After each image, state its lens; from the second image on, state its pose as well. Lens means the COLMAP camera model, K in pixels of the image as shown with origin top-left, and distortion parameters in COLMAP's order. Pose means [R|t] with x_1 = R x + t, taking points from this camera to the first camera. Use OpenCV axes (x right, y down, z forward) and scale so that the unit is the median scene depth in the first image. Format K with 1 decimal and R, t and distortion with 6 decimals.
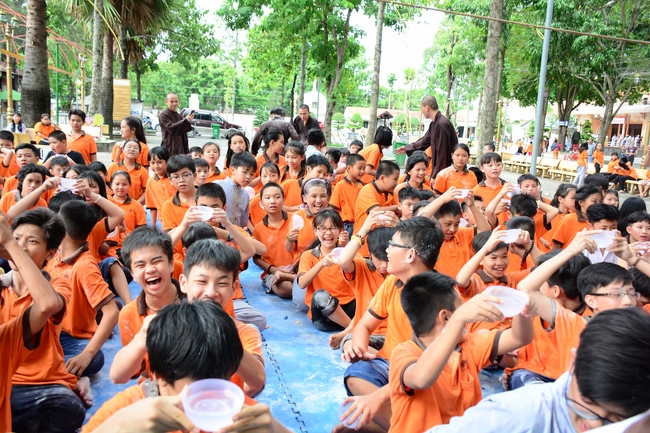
lens RADIAL K [[625.2, 0, 319.8], [0, 625.2, 221.6], [0, 0, 1]] dist [-0.029779, 0.000000]
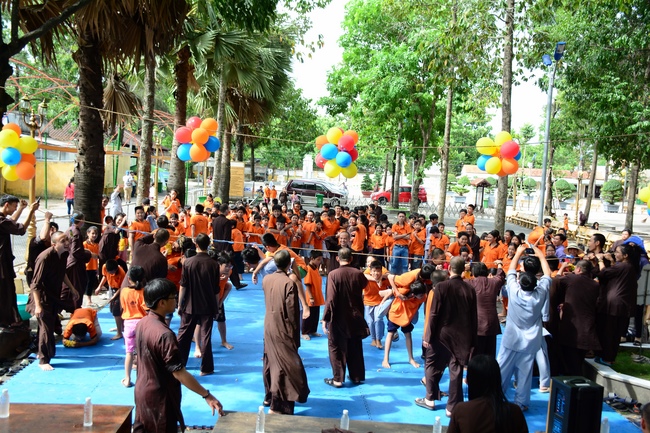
lens RADIAL K [[675.4, 0, 323.5], [0, 675.4, 215.1], [0, 0, 1]] dist [0.131678, 0.000000]
pose [[0.983640, 0.002319, -0.180129, 0.067024], [-0.019414, 0.995458, -0.093203, -0.009446], [0.179095, 0.095175, 0.979217, -0.199923]]
